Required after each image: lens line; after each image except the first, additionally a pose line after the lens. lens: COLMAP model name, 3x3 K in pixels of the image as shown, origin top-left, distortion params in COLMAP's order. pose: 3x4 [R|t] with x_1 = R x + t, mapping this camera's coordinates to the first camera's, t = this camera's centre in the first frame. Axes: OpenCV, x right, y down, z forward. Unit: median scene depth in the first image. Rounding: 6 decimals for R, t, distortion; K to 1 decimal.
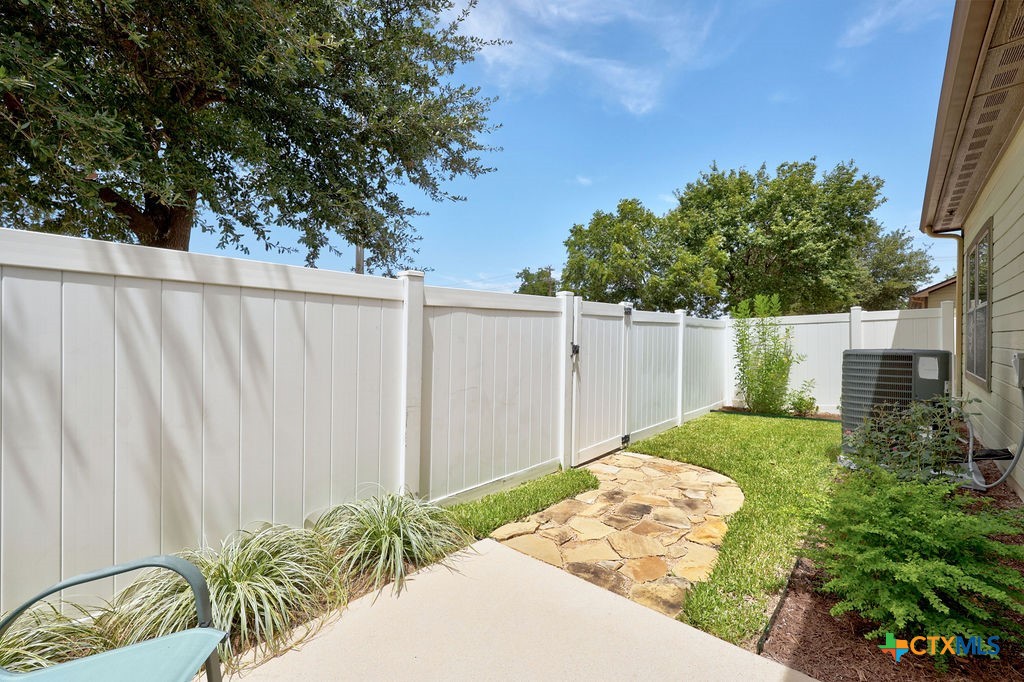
lens RADIAL K [[413.2, 0, 510.8], [0, 413.2, 341.7], [0, 0, 1]] dist [0.000148, 0.000015]
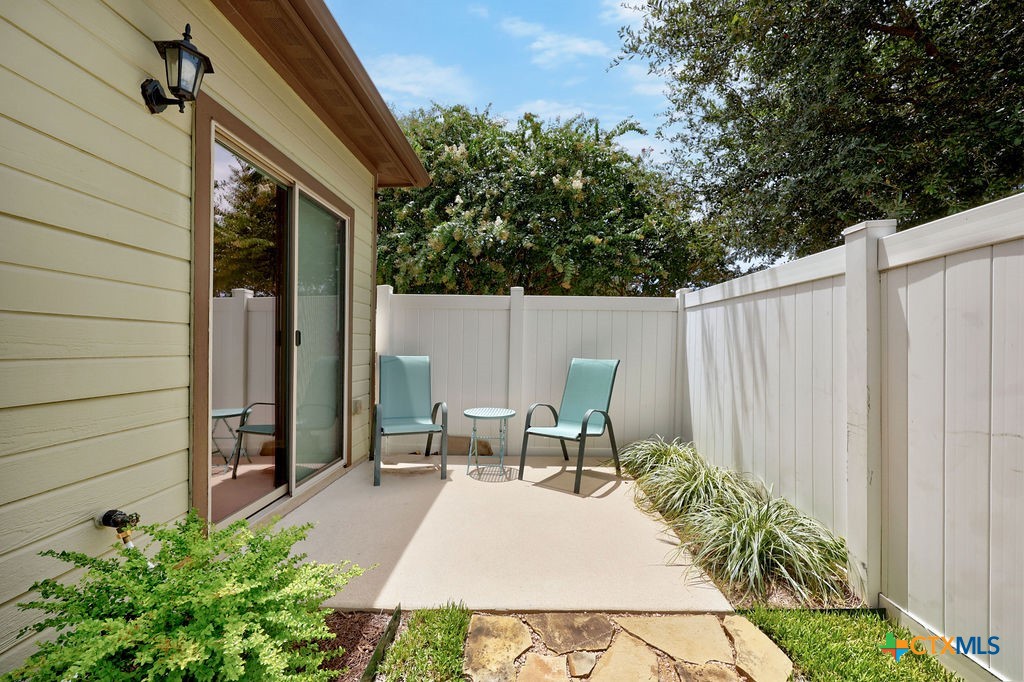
lens RADIAL K [[413.2, 0, 512.3], [0, 413.2, 337.5], [0, 0, 1]] dist [0.000148, 0.000015]
pose [[-0.752286, -0.005894, -0.658810, 0.632231], [-0.006161, 0.999979, -0.001911, 0.021357], [0.658807, 0.002621, -0.752307, 1.185246]]
